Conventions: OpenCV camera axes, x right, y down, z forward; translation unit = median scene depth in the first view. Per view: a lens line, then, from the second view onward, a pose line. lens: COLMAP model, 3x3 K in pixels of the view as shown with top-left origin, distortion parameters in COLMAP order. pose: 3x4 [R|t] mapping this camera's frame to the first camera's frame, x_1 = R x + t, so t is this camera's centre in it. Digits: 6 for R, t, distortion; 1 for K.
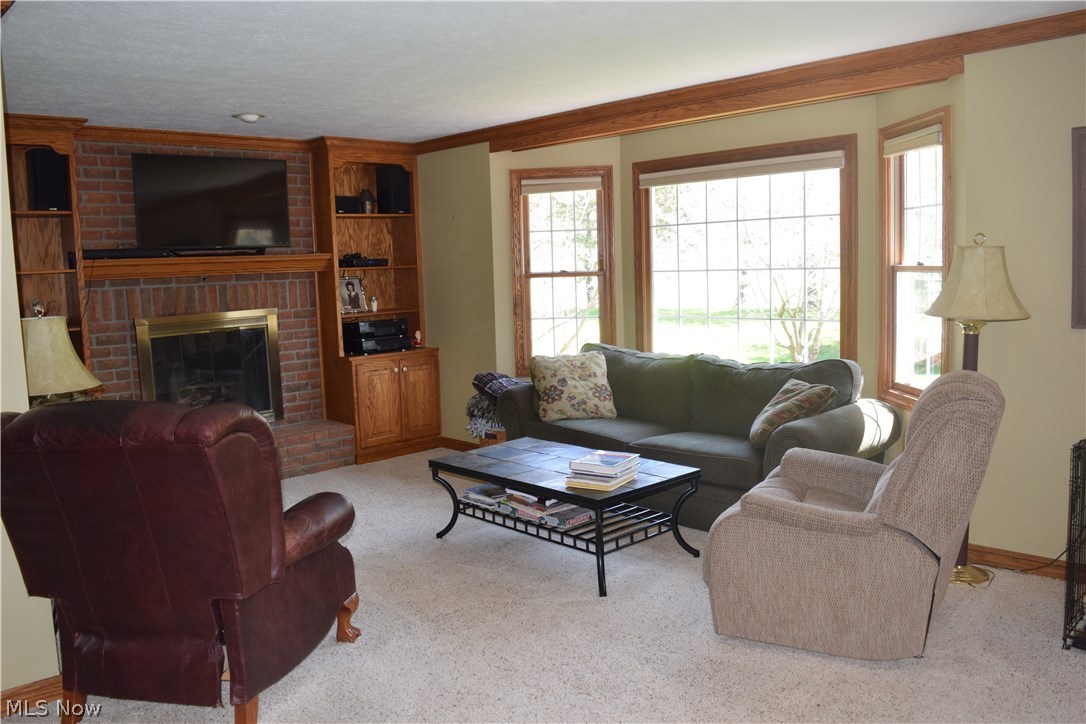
lens RADIAL K [[850.6, 0, 543.8], [0, 850.6, 356.4], [0, 0, 1]] dist [-0.093351, 0.019226]
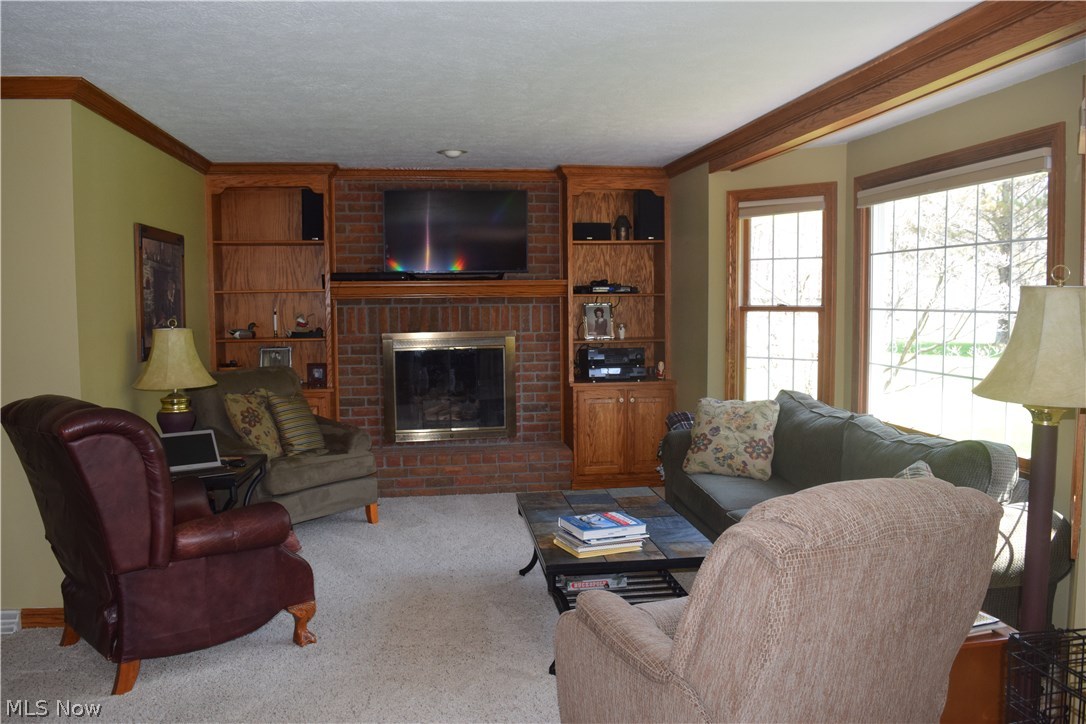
lens RADIAL K [[850.6, 0, 544.4], [0, 850.6, 358.3], [0, 0, 1]] dist [-0.093351, 0.019226]
pose [[0.814694, 0.067473, -0.575953, 0.331405], [-0.081069, 0.996706, 0.002091, -0.028334], [0.574197, 0.044988, 0.817480, 0.157235]]
